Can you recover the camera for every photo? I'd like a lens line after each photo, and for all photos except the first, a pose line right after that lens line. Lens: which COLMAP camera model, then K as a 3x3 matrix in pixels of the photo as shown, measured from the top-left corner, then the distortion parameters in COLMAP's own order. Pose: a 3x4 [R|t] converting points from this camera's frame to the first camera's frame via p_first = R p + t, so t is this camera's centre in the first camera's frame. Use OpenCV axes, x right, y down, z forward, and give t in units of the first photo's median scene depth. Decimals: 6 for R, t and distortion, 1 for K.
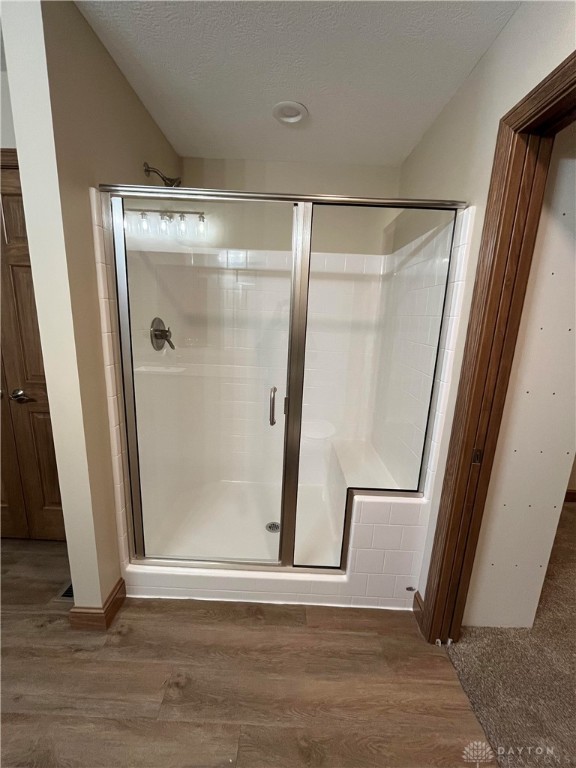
lens RADIAL K [[312.3, 0, 286.4], [0, 312.3, 381.2], [0, 0, 1]] dist [-0.000399, -0.000912]
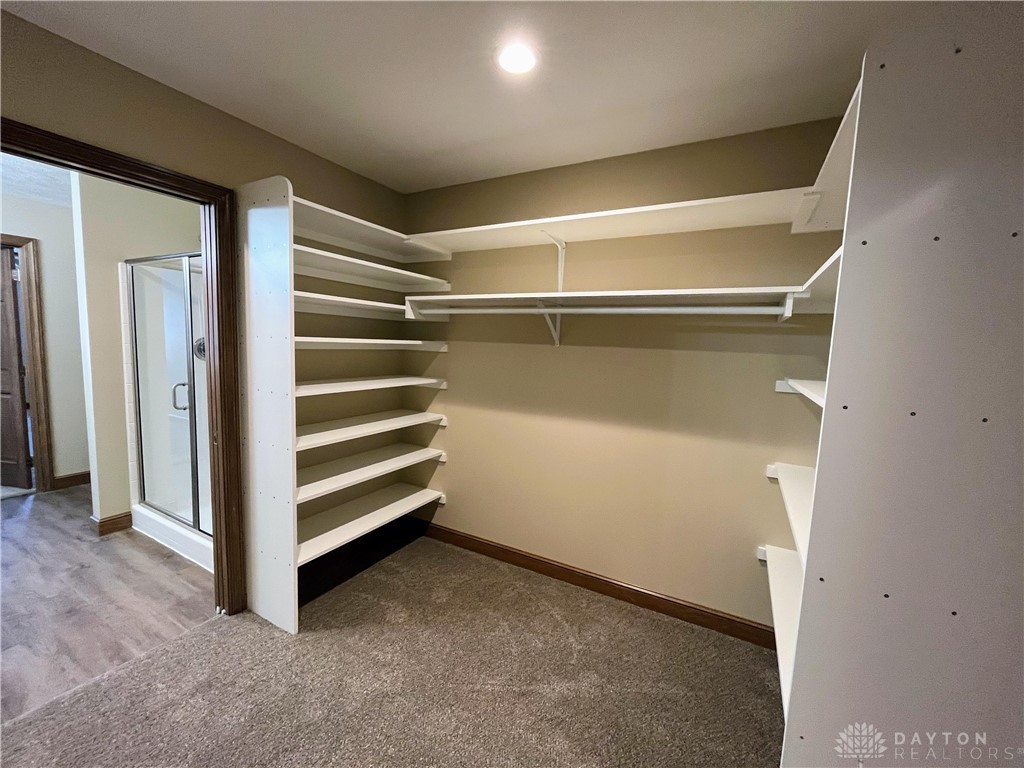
lens RADIAL K [[416.4, 0, 512.6], [0, 416.4, 383.1], [0, 0, 1]] dist [-0.000399, -0.000912]
pose [[0.880850, 0.040090, -0.471695, 2.269677], [-0.100798, 0.989442, -0.104139, 0.074447], [0.462540, 0.139277, 0.875591, 0.055501]]
